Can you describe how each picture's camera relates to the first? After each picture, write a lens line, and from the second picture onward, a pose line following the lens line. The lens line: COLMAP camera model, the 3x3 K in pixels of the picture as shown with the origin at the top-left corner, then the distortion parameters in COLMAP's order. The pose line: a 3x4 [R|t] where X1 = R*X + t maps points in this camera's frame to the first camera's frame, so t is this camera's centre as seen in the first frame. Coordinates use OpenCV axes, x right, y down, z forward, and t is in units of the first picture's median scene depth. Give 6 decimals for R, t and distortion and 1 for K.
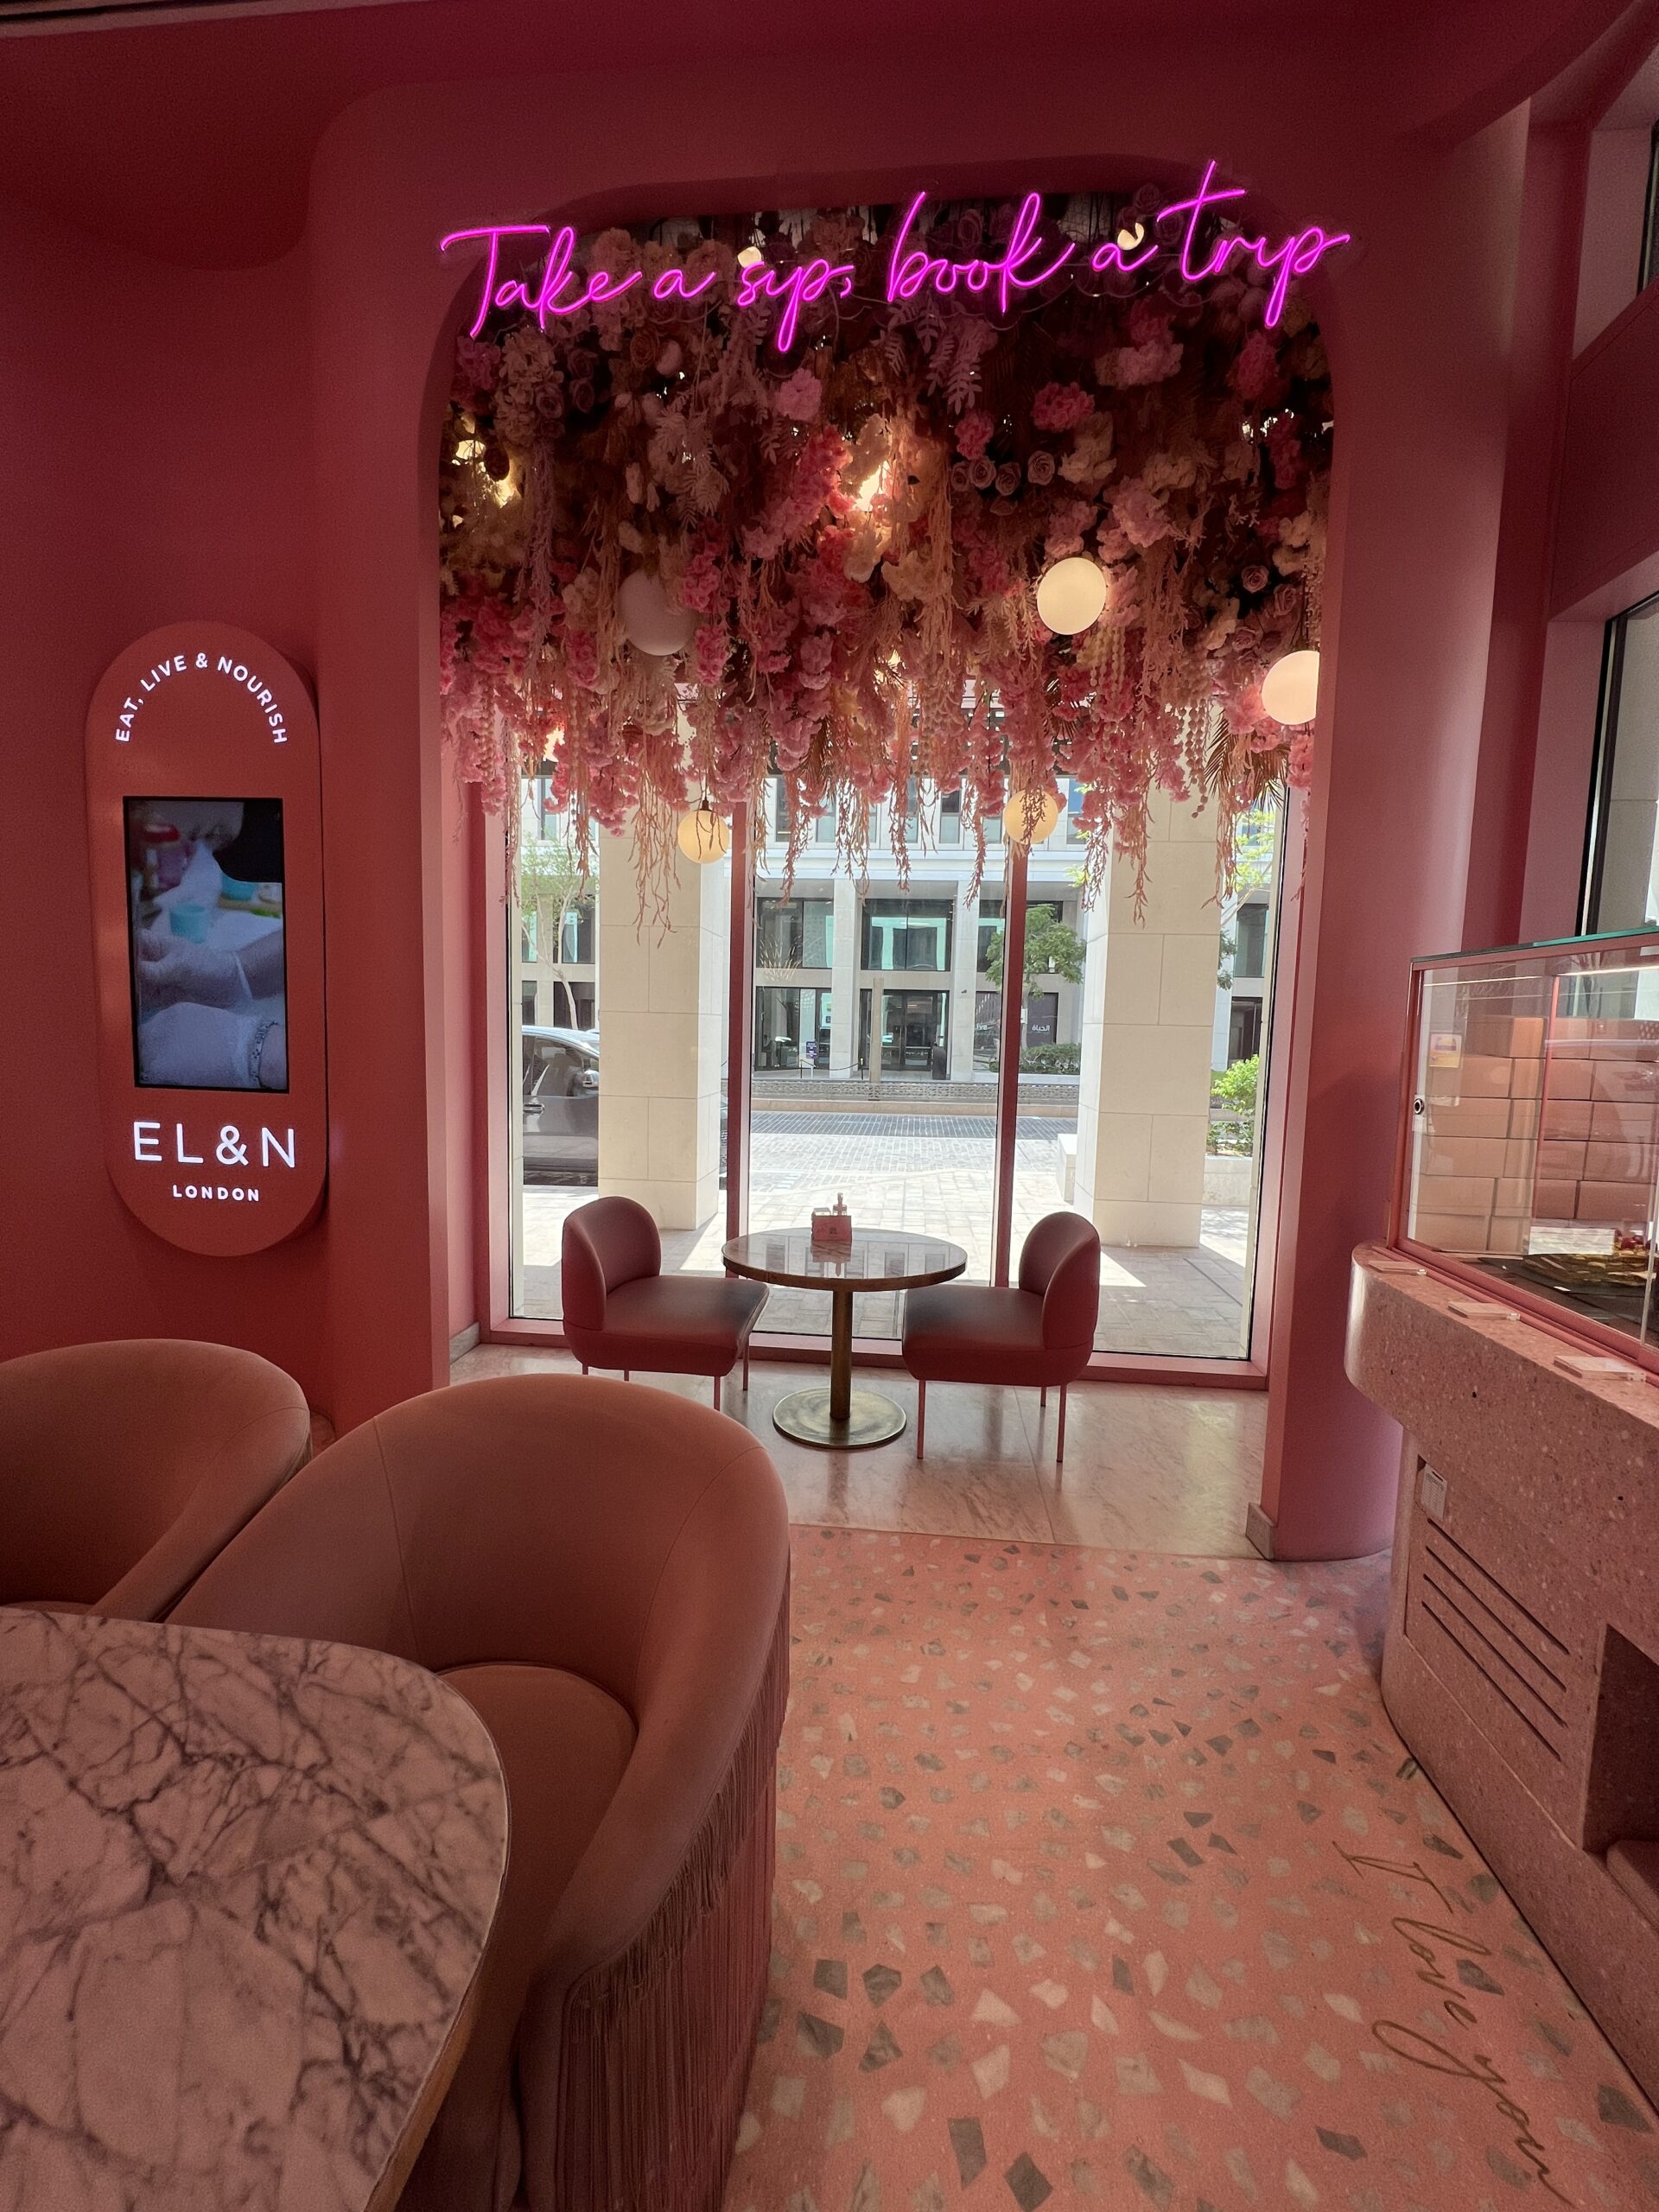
lens RADIAL K [[887.6, 0, 828.6], [0, 887.6, 1104.7], [0, 0, 1]] dist [0.000413, 0.000029]
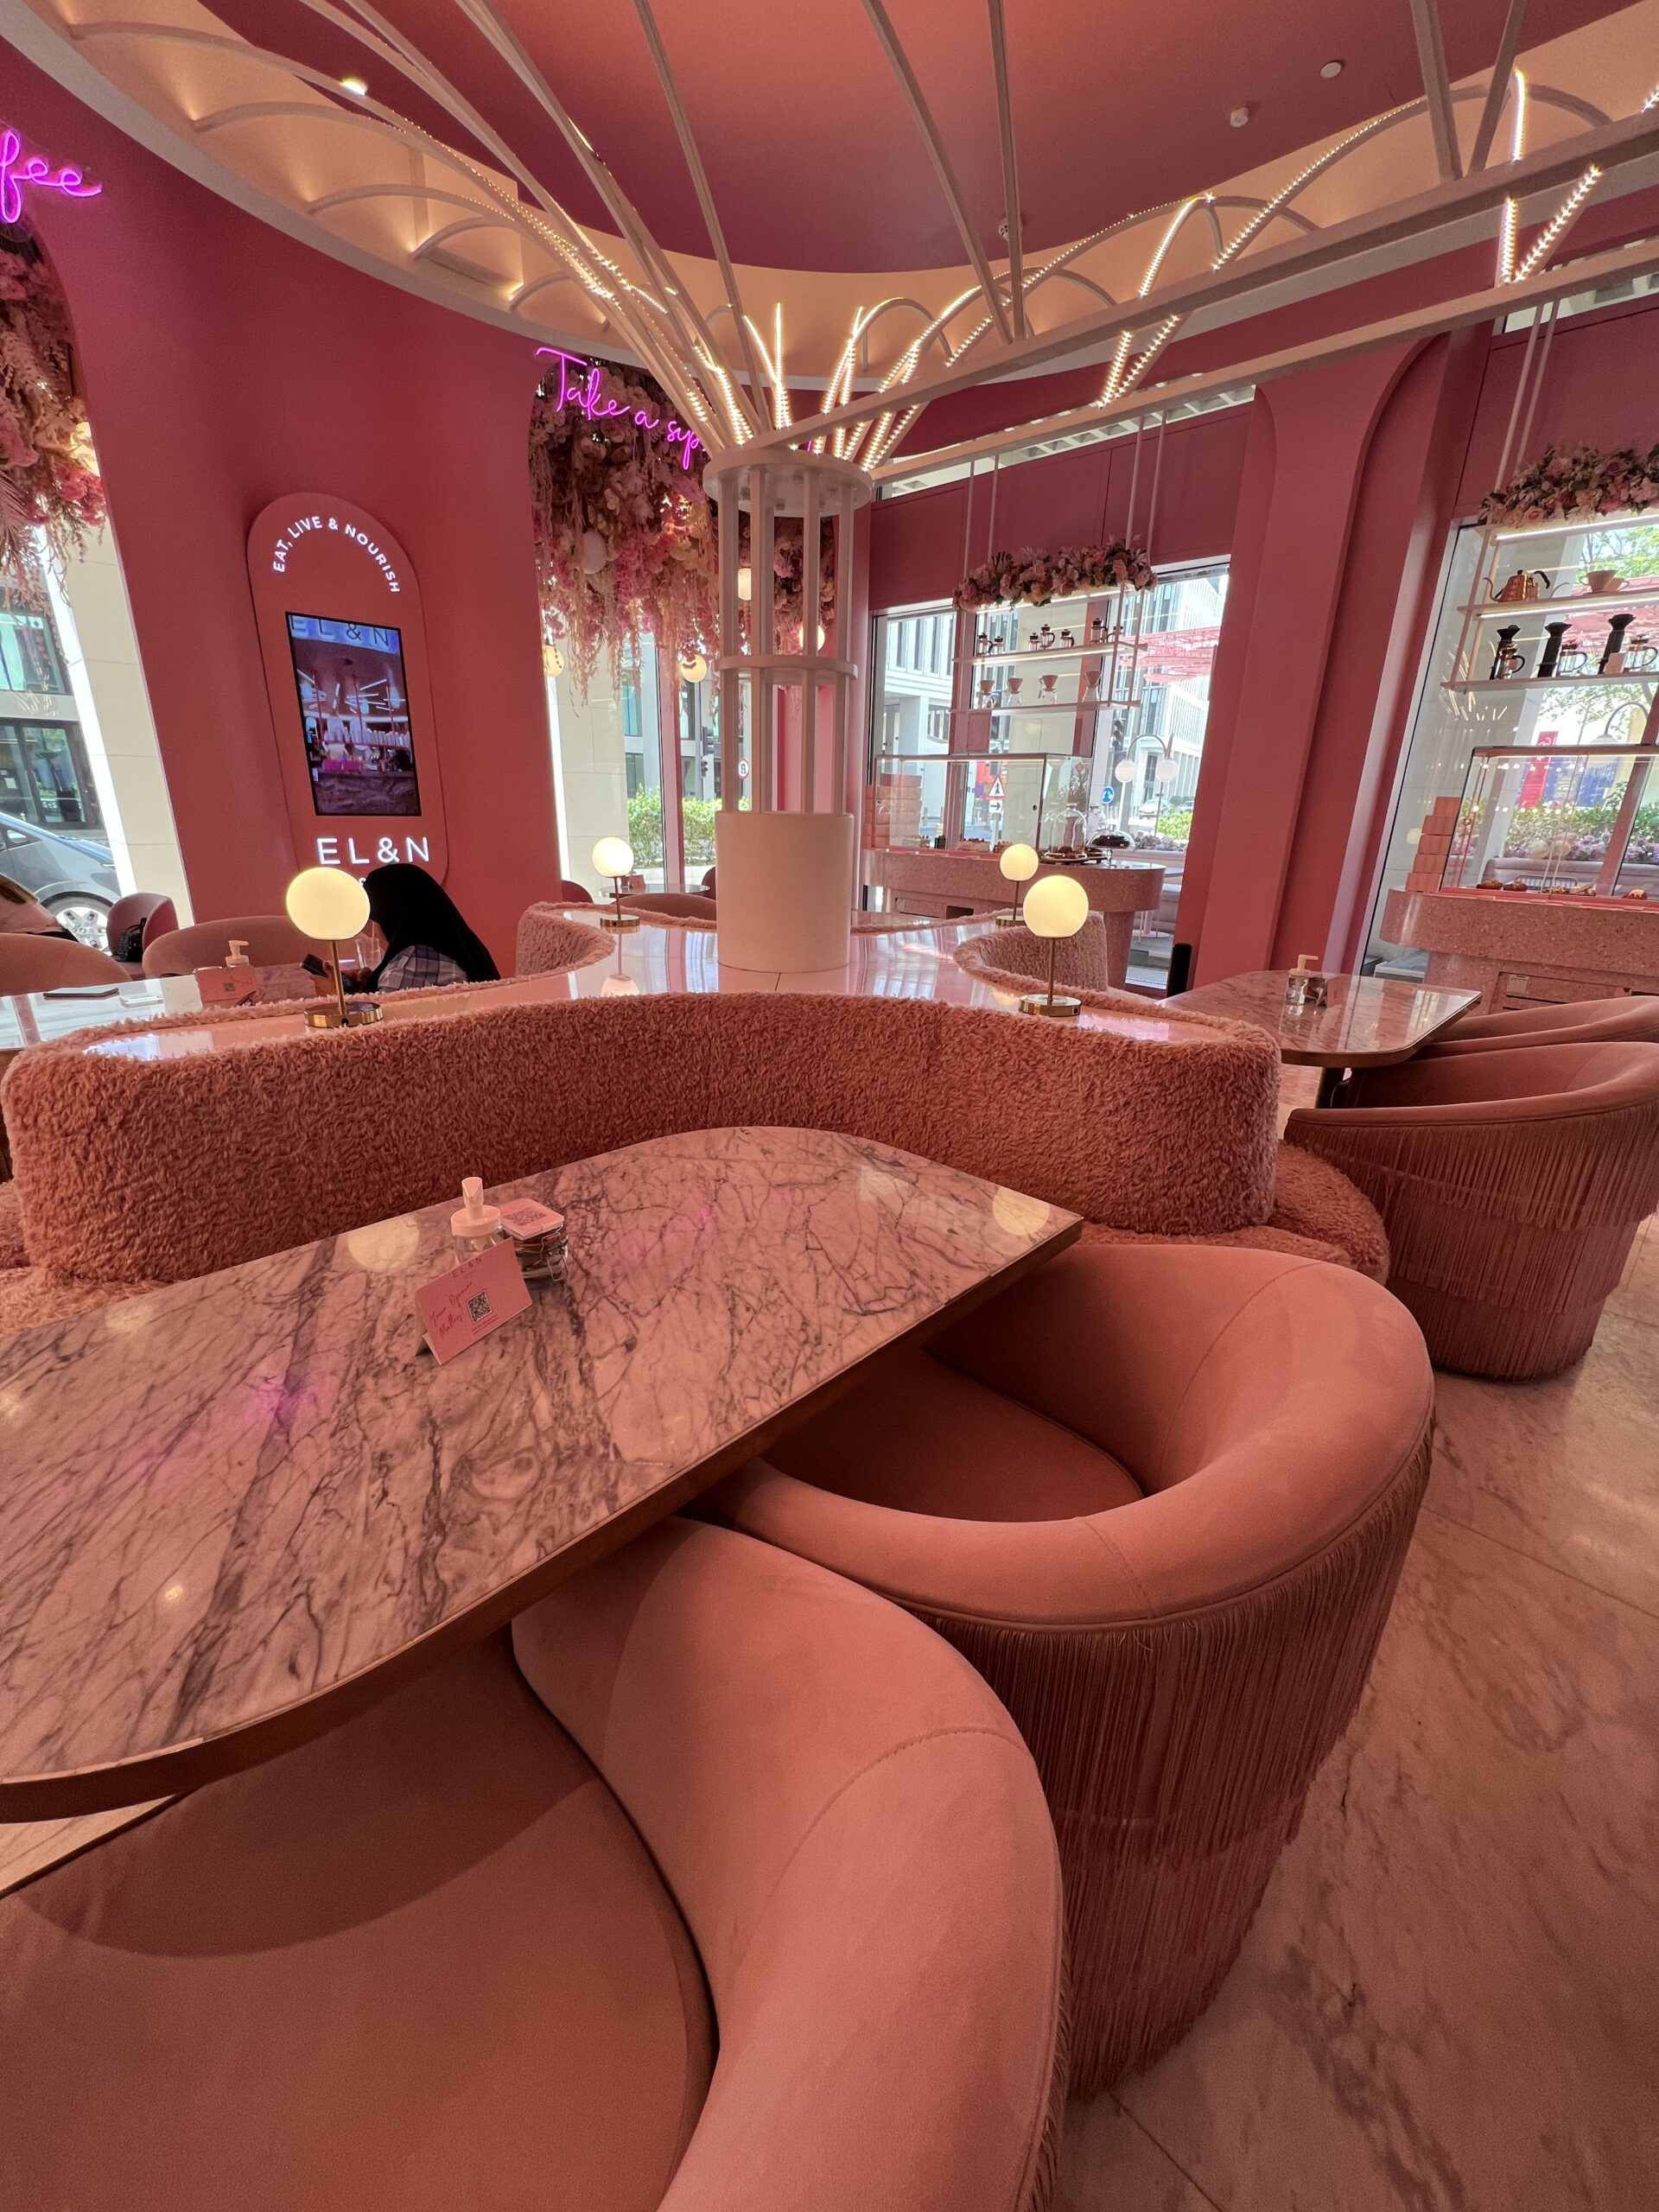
lens RADIAL K [[887.6, 0, 829.9], [0, 887.6, 1108.4], [0, 0, 1]] dist [0.000413, 0.000029]
pose [[0.631054, -0.270955, 0.726880, -1.497599], [0.062883, 0.951800, 0.300204, 0.059421], [-0.773186, -0.143737, 0.617676, -0.747548]]
